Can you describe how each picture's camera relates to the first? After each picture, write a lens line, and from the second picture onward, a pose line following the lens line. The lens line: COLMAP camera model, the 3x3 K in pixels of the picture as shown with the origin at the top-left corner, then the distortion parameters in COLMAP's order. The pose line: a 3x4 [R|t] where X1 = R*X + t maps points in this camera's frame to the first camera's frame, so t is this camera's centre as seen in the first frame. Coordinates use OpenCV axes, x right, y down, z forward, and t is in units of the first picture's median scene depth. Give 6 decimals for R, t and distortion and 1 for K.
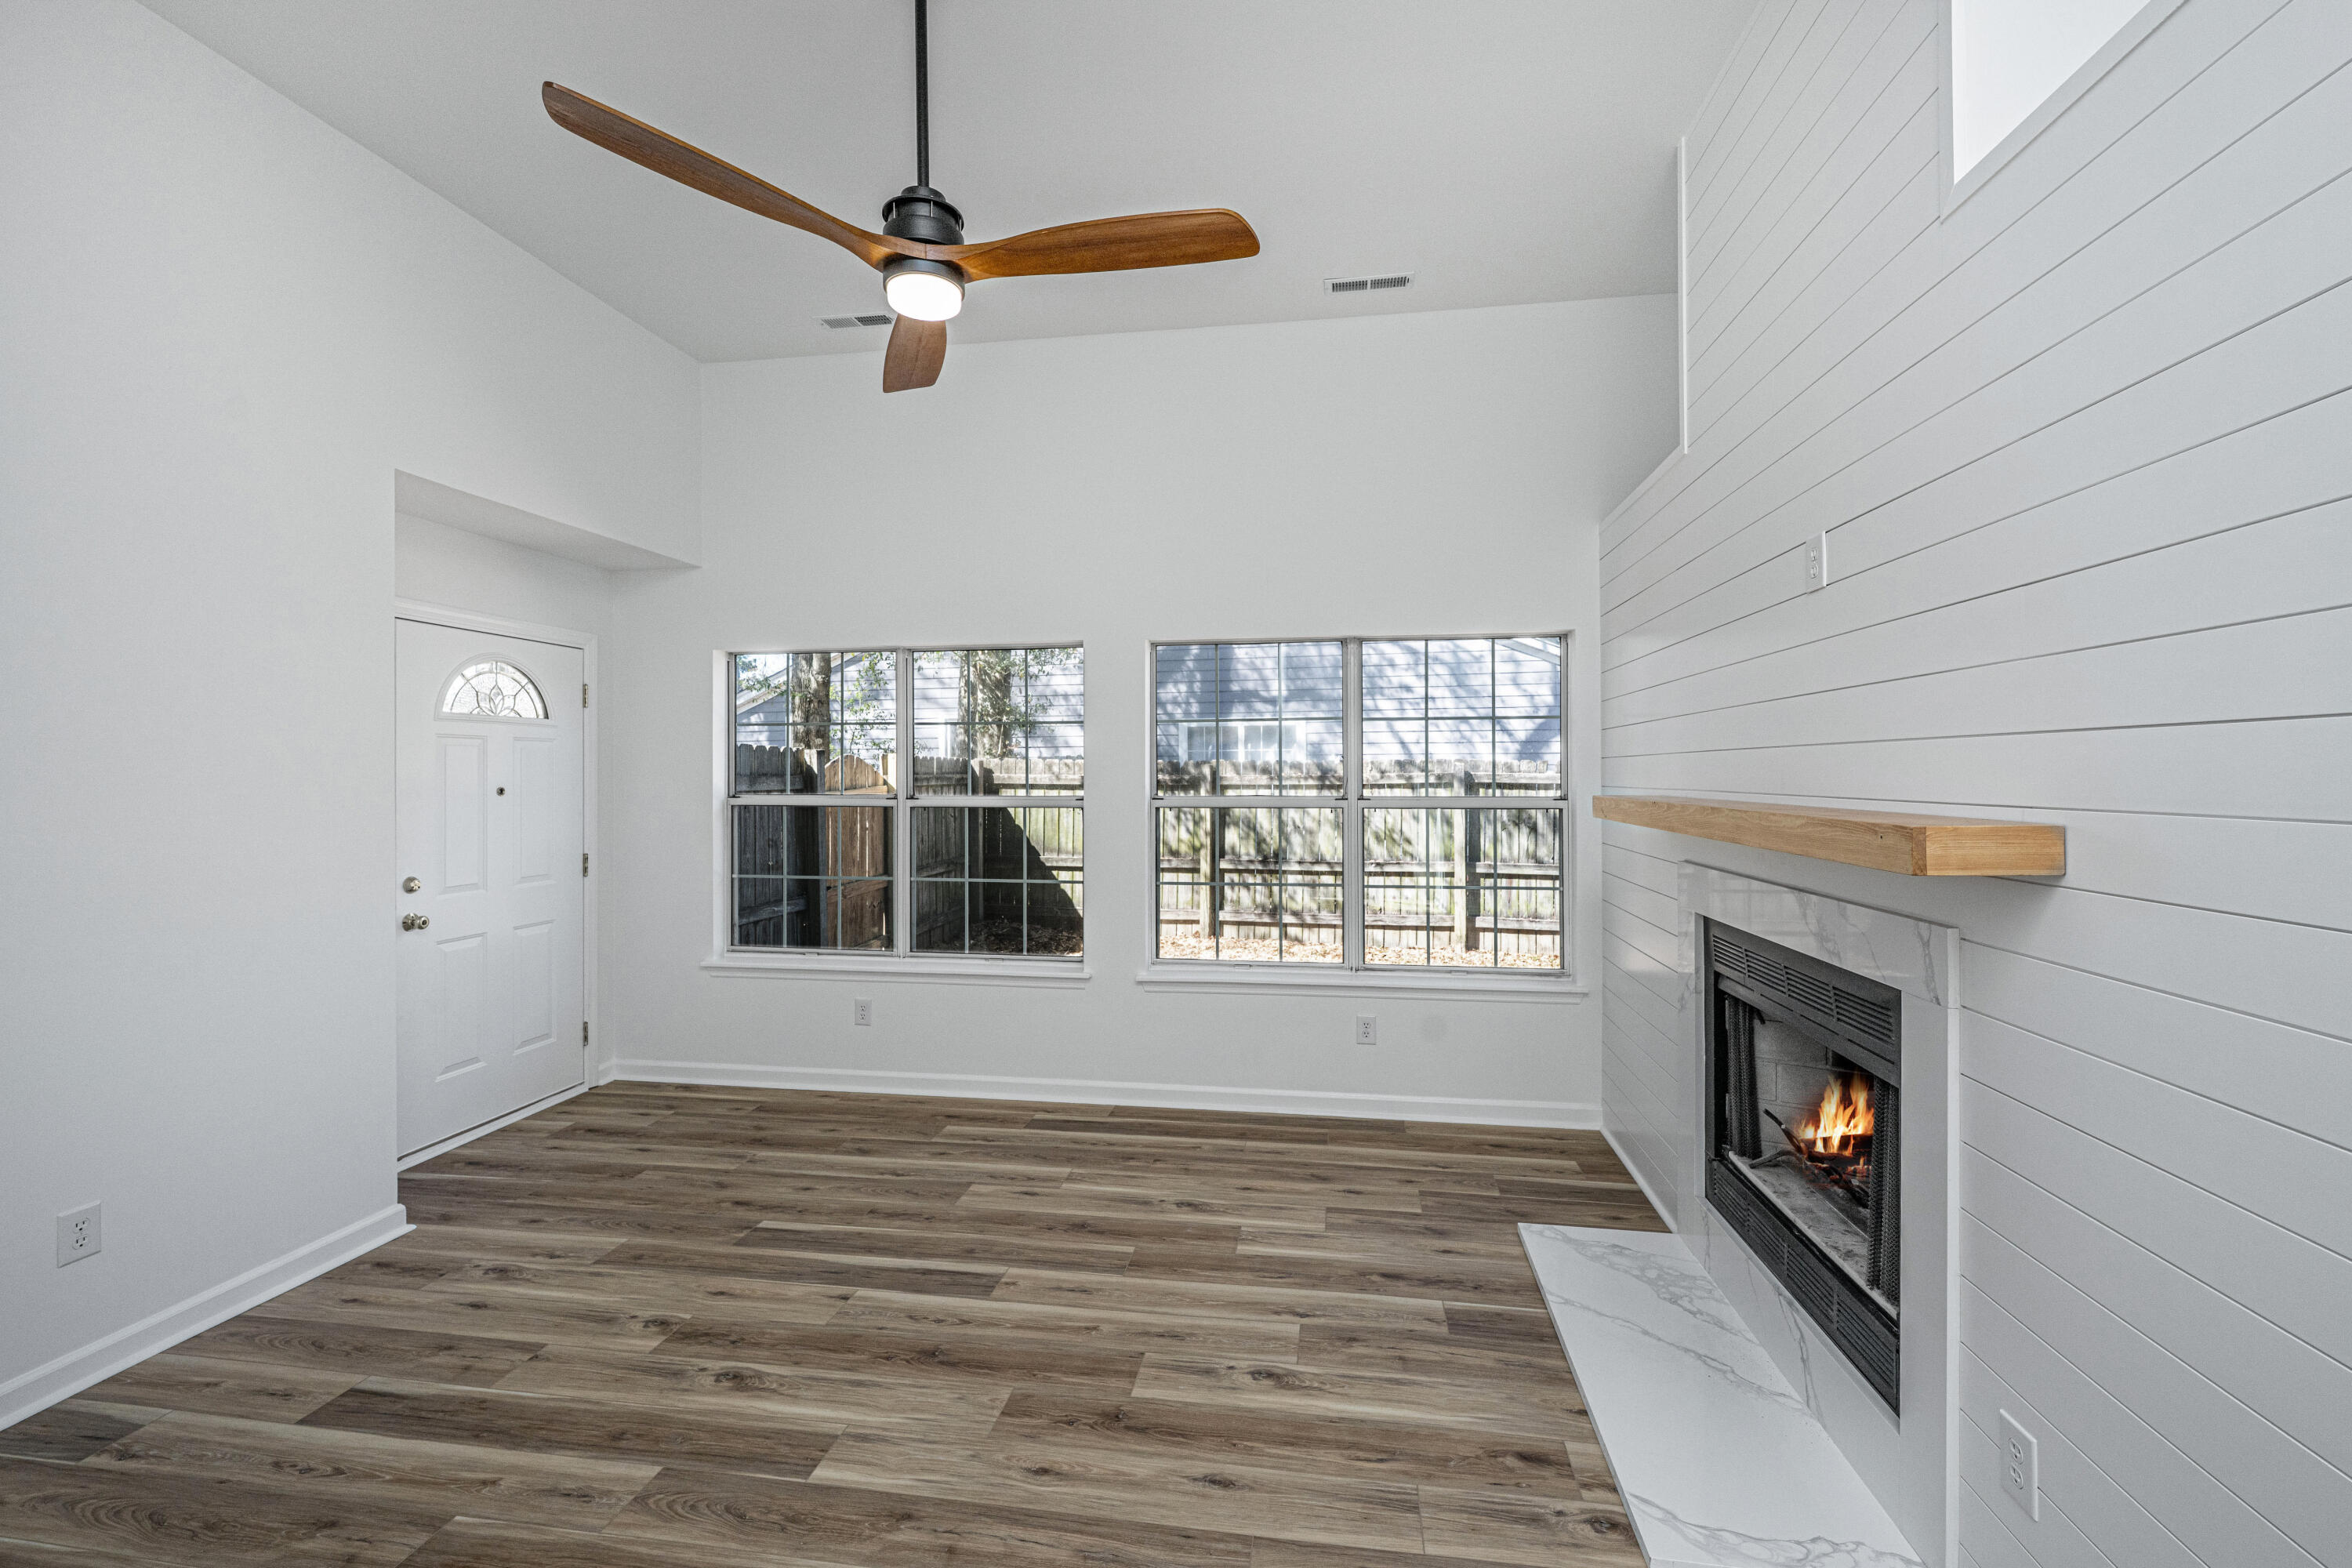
lens RADIAL K [[987.7, 0, 1176.0], [0, 987.7, 784.0], [0, 0, 1]] dist [-0.000888, -0.000092]
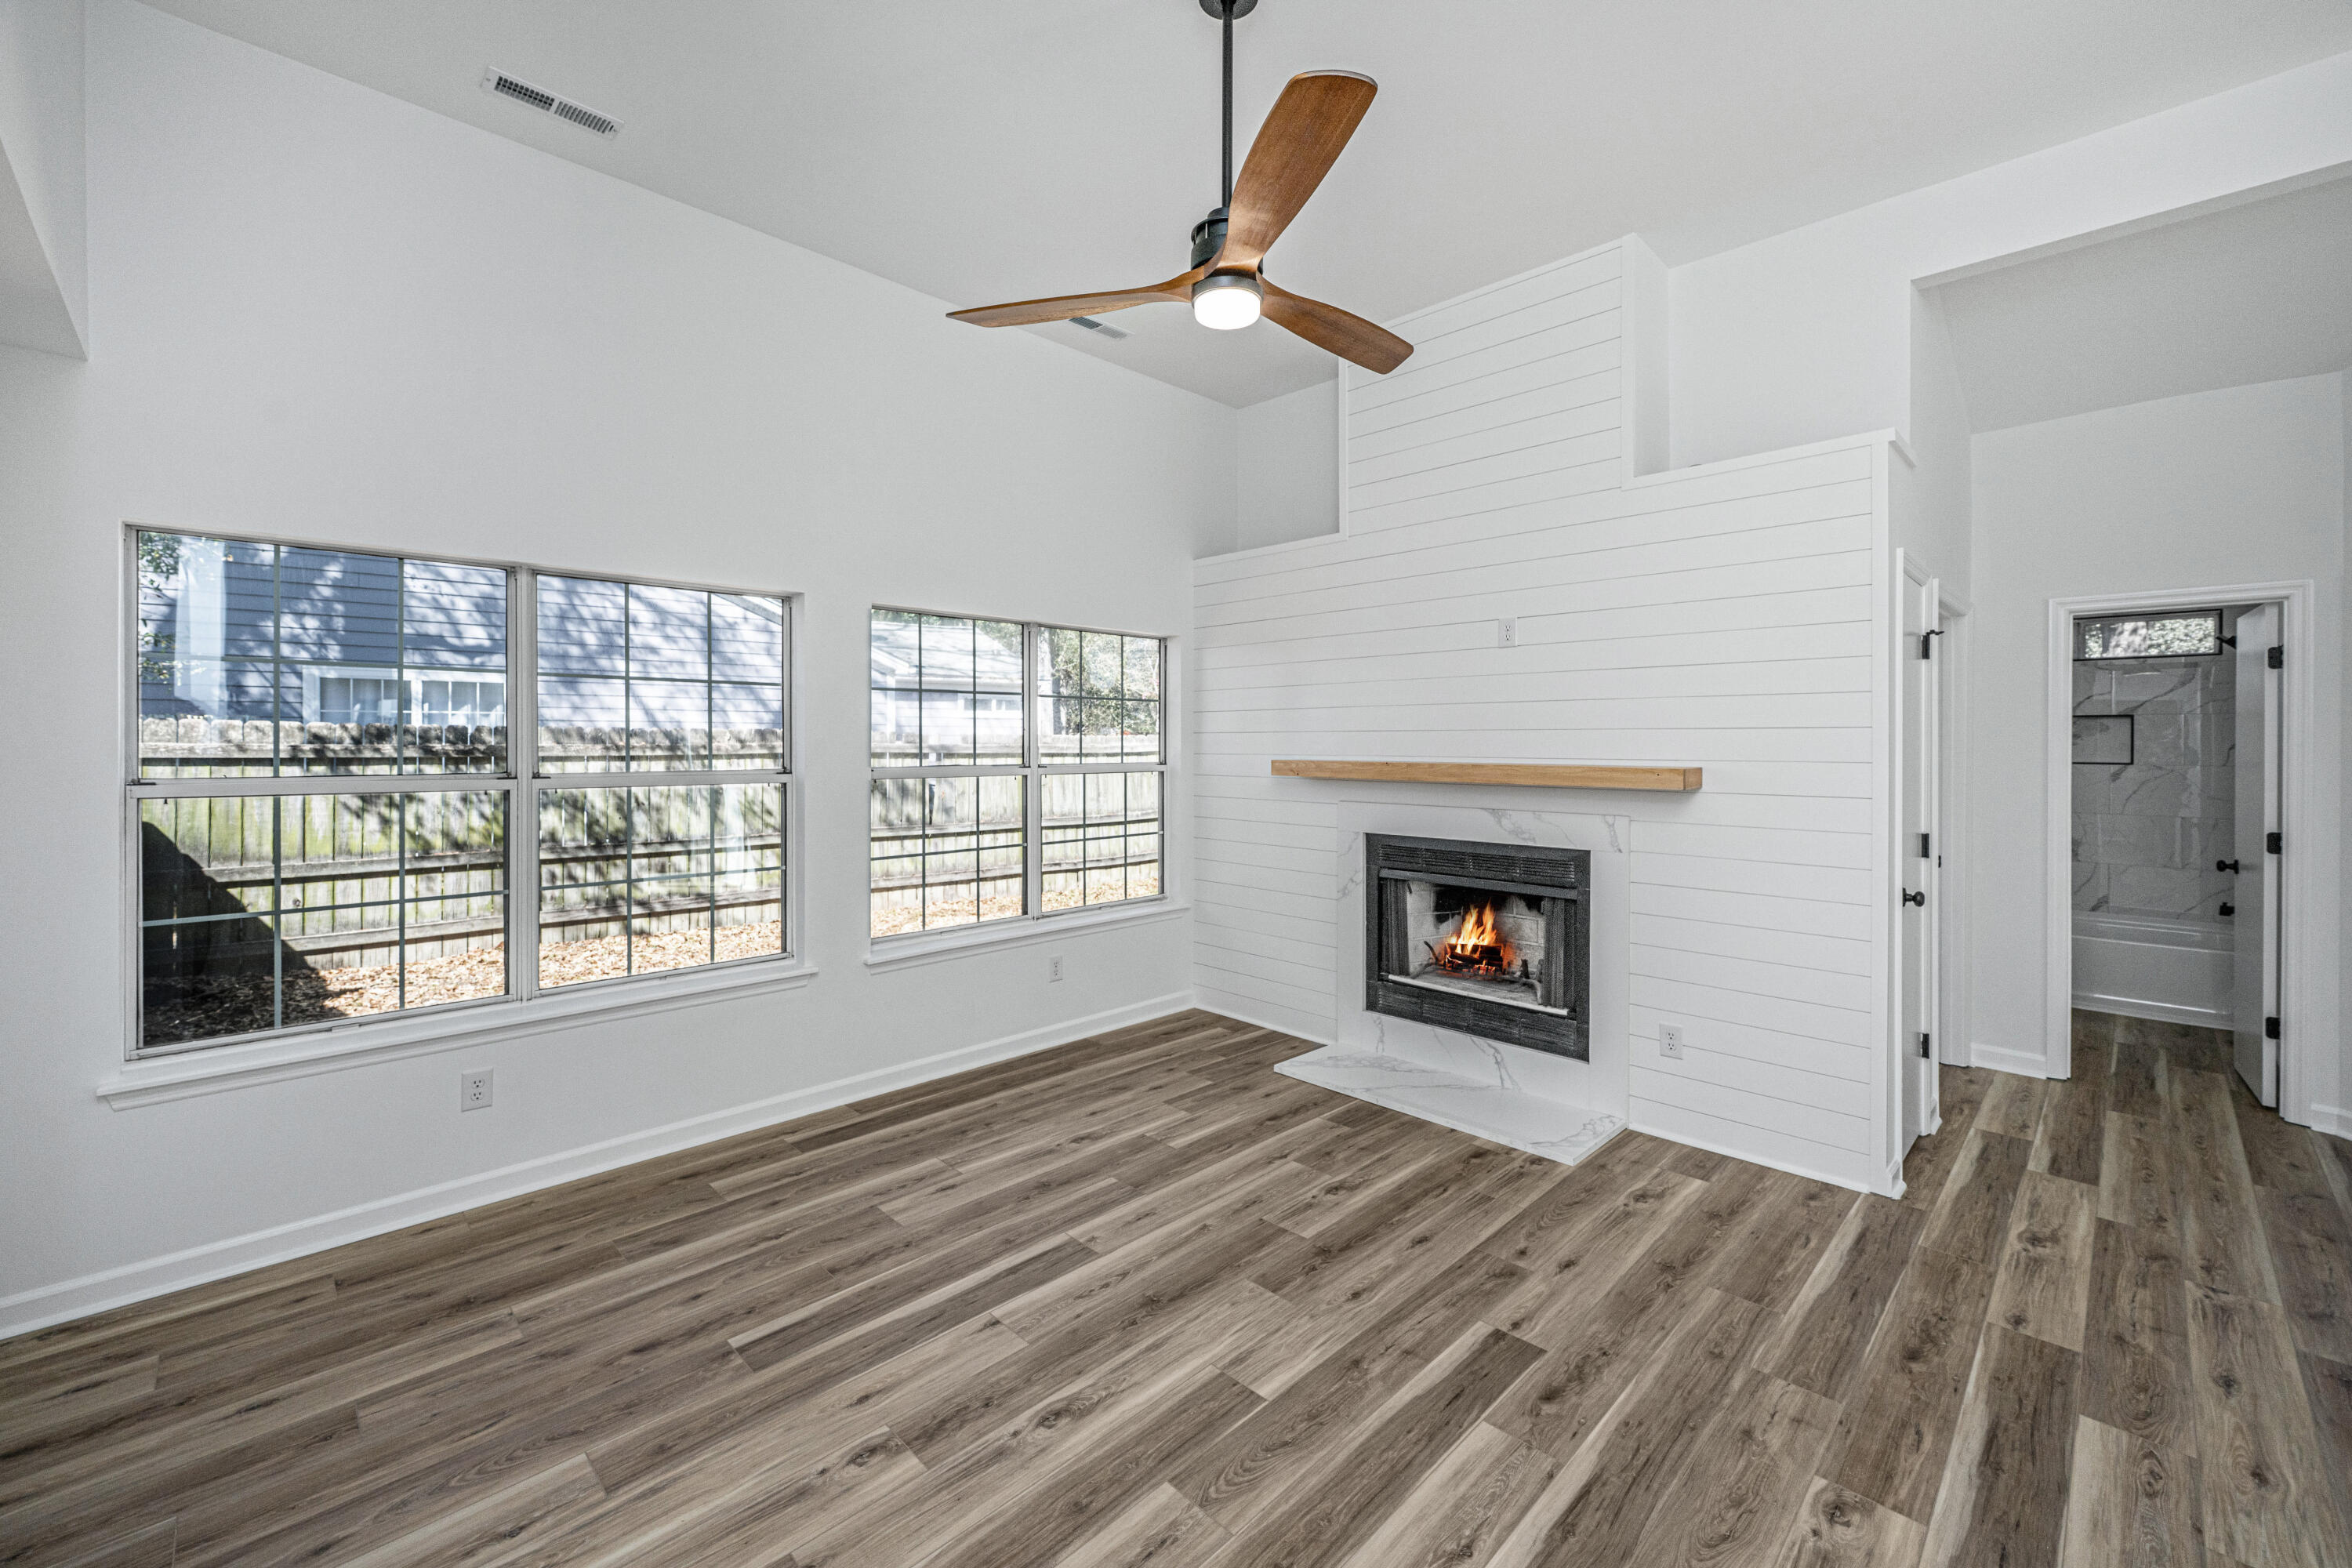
lens RADIAL K [[954.3, 0, 1213.8], [0, 954.3, 747.3], [0, 0, 1]] dist [0.000754, 0.000003]
pose [[0.579566, -0.000463, 0.814925, -0.688322], [0.005813, 0.999977, -0.003566, -0.001524], [-0.814904, 0.006804, 0.579556, 0.241537]]
